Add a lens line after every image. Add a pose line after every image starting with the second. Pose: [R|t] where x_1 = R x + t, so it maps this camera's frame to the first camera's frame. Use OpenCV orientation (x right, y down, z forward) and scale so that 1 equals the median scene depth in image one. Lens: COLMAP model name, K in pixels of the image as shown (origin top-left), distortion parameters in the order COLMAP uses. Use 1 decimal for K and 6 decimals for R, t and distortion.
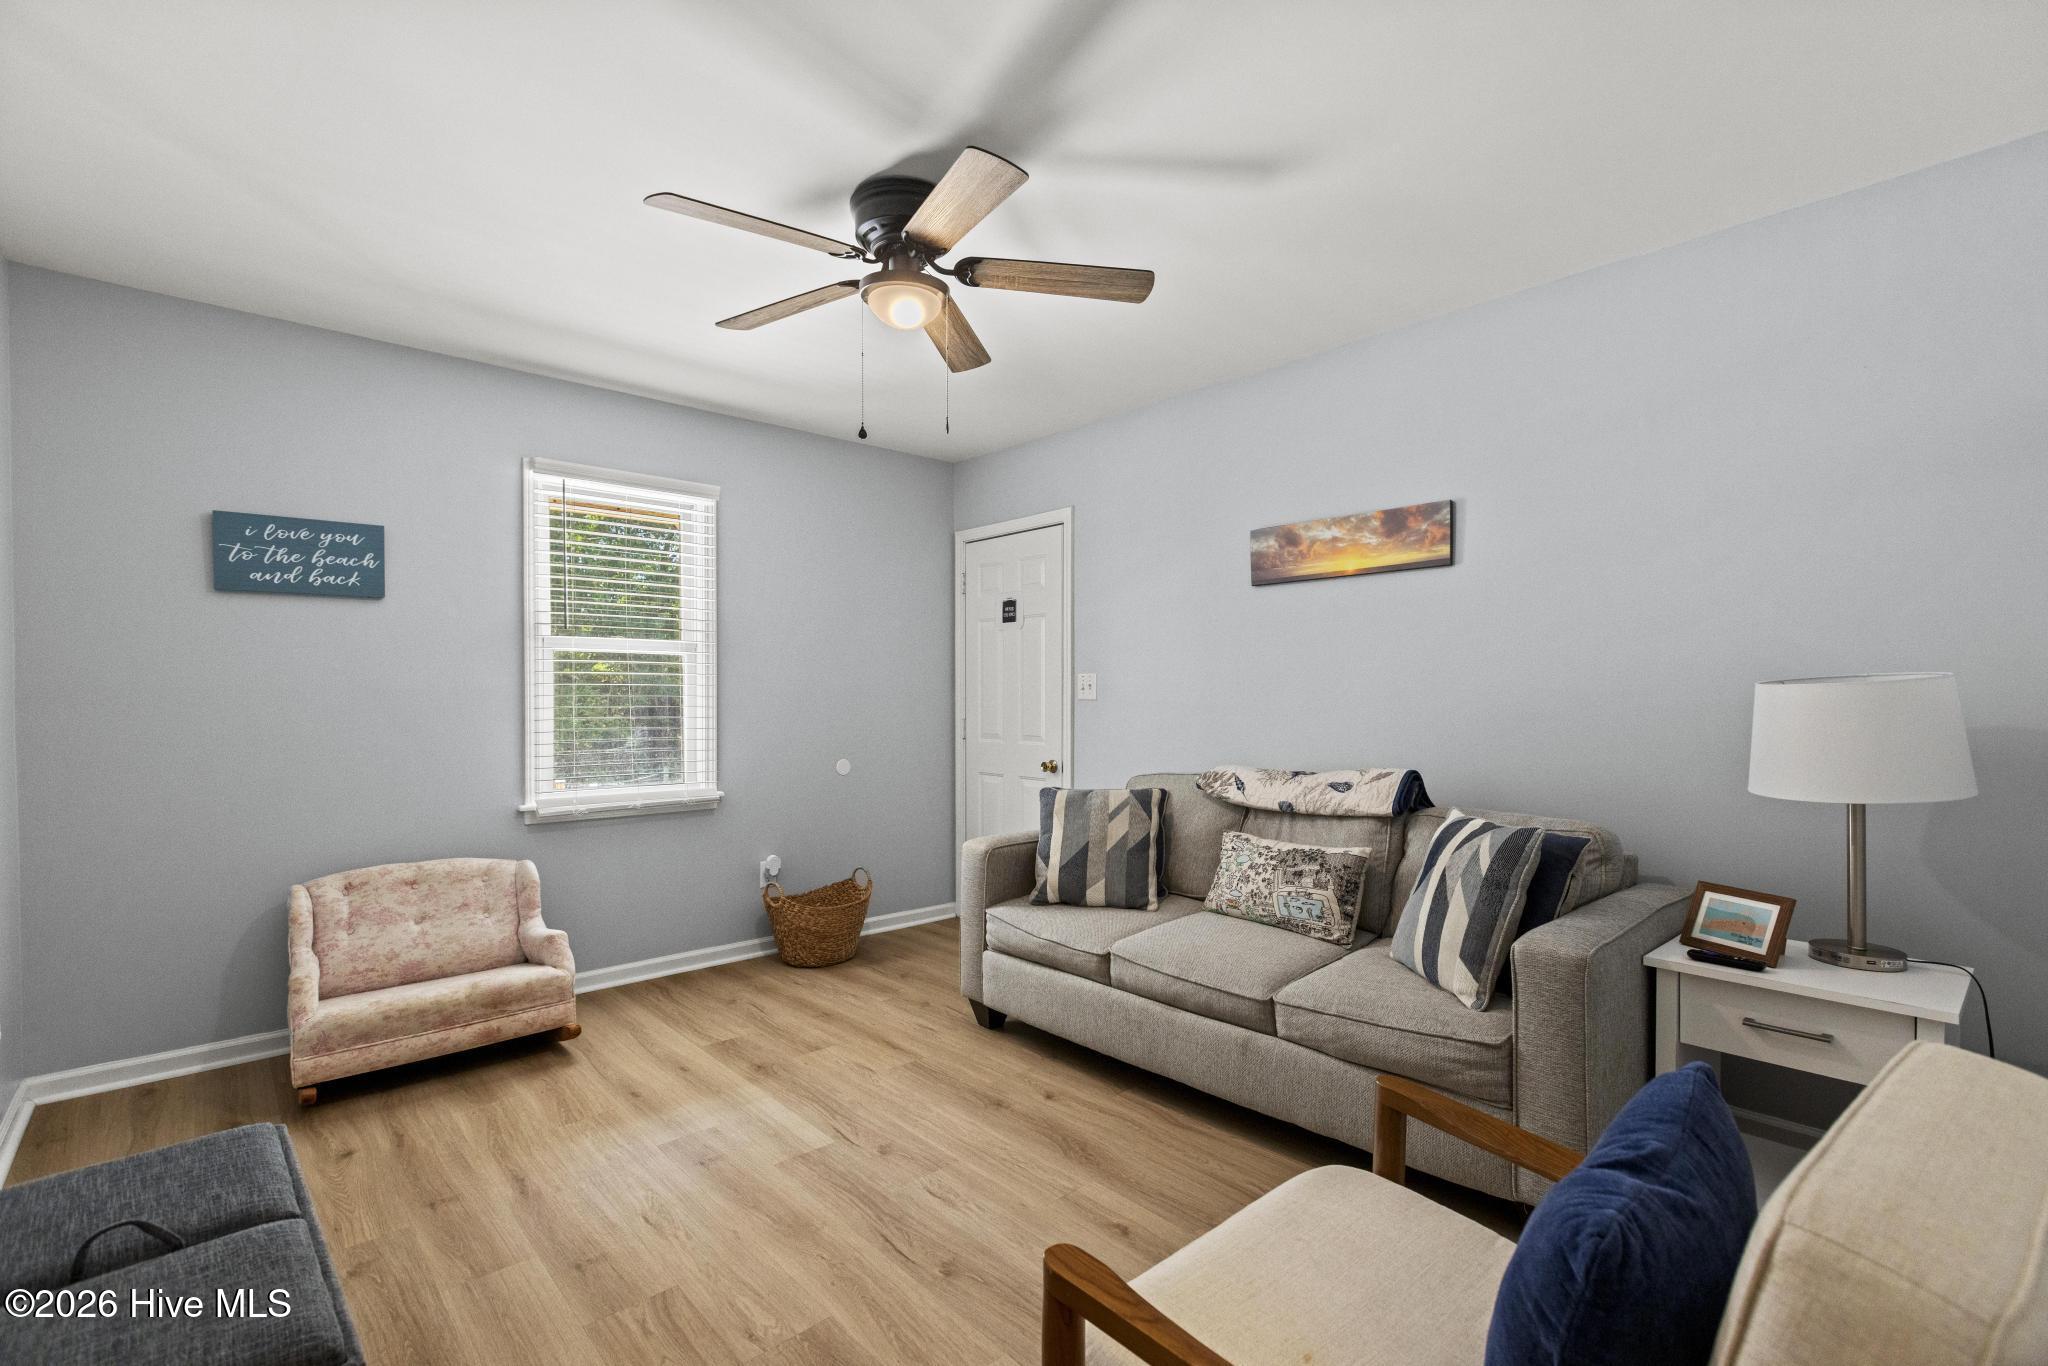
lens RADIAL K [[930.3, 0, 1024.6], [0, 930.3, 692.3], [0, 0, 1]] dist [-0.004942, -0.000135]
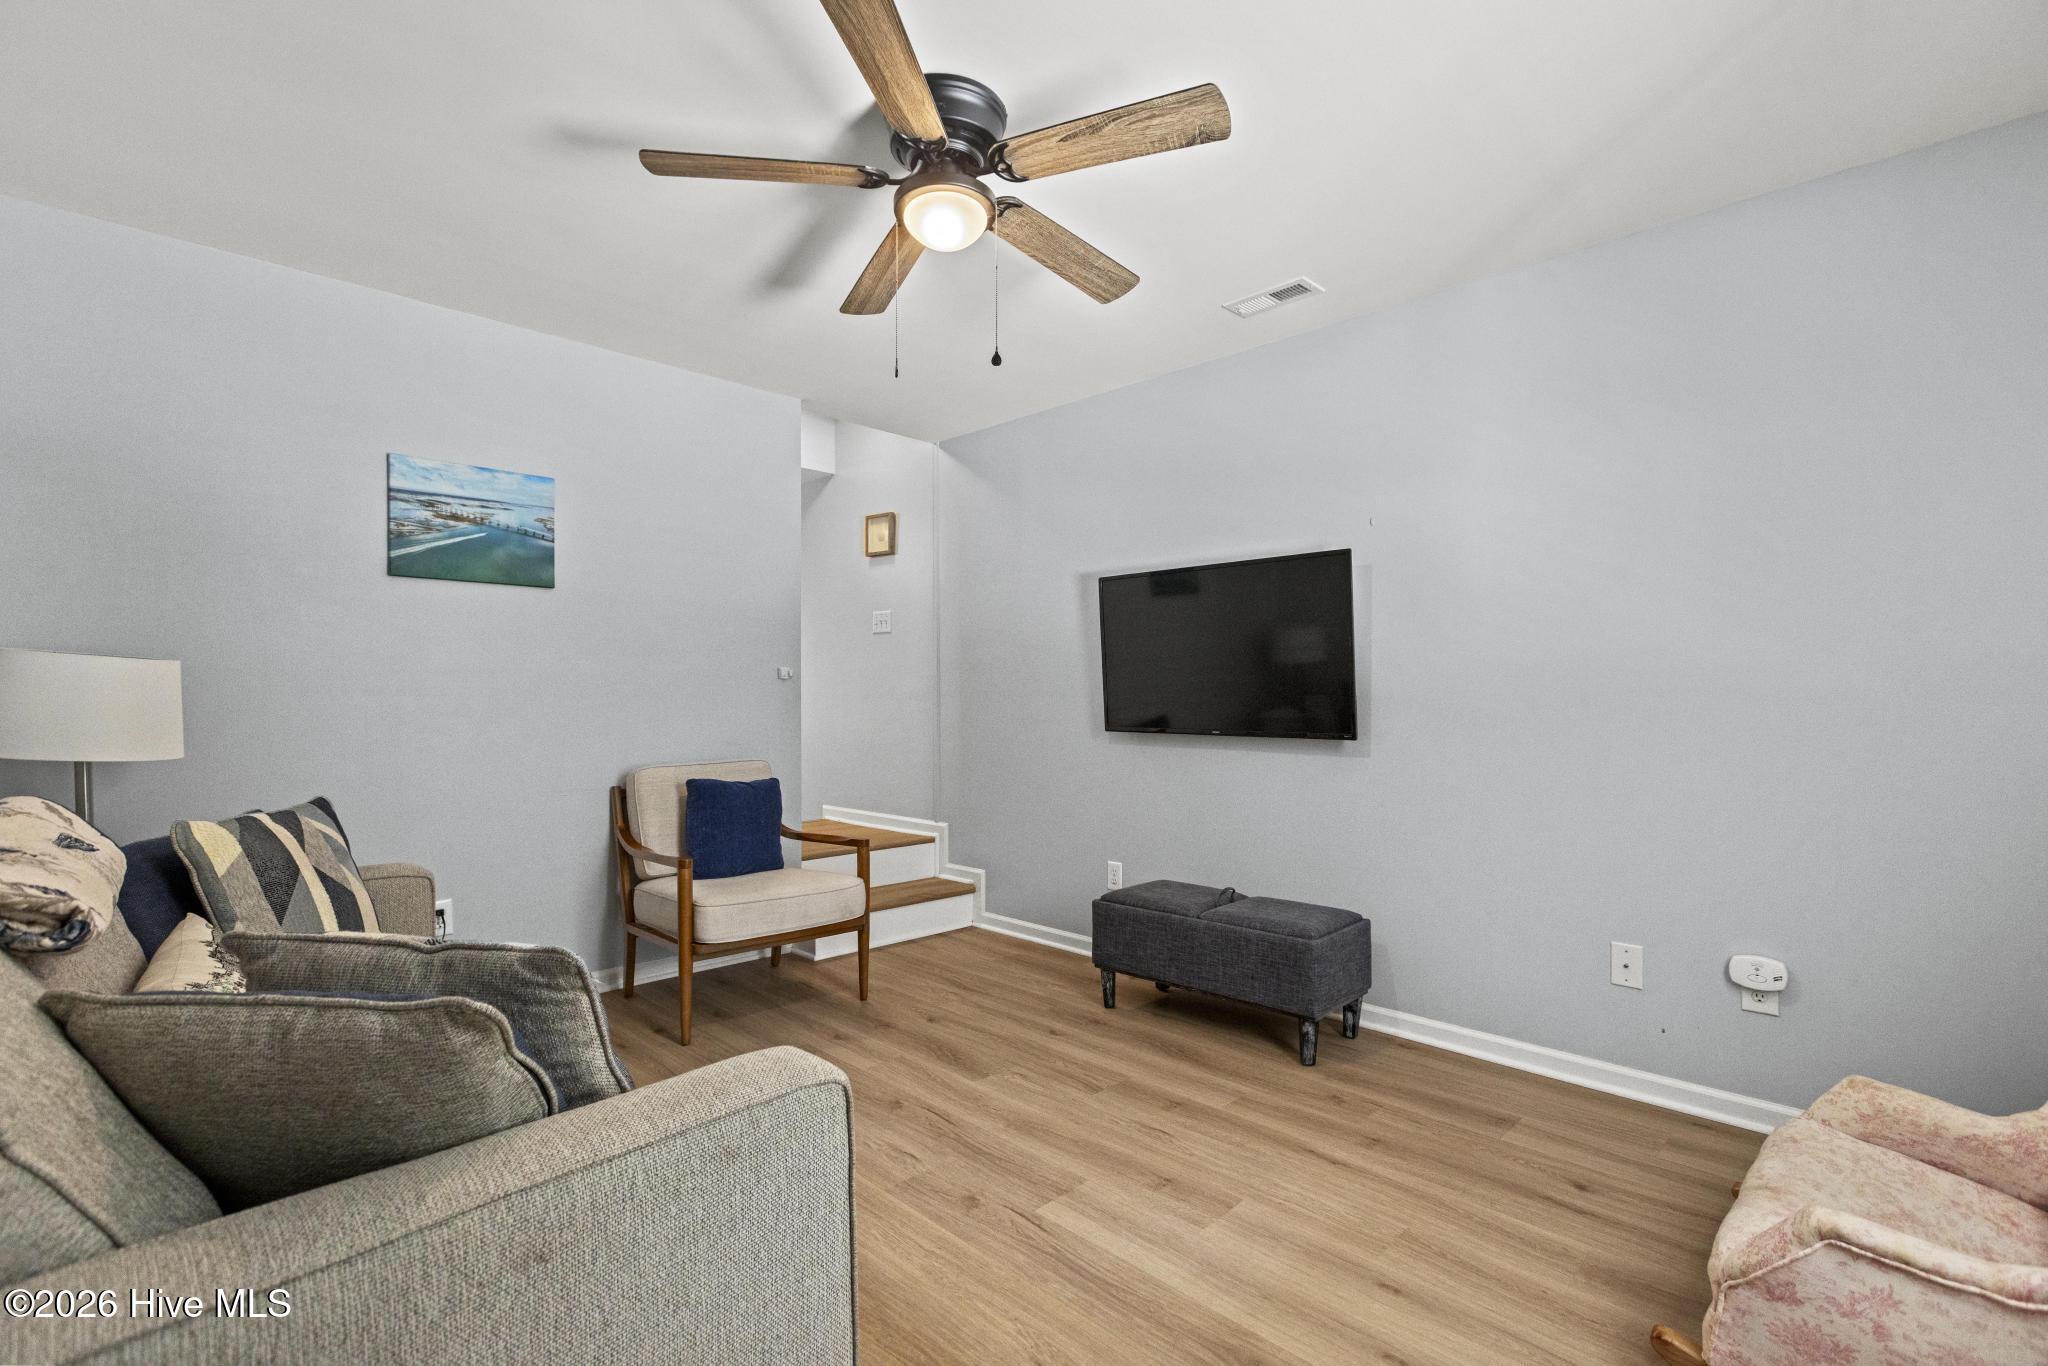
lens RADIAL K [[930.3, 0, 1022.5], [0, 930.3, 691.2], [0, 0, 1]] dist [-0.004942, -0.000135]
pose [[-0.999007, -0.003069, -0.044445, -0.168299], [-0.002489, 0.999911, -0.013098, 0.041153], [0.044481, -0.012974, -0.998926, 1.968442]]
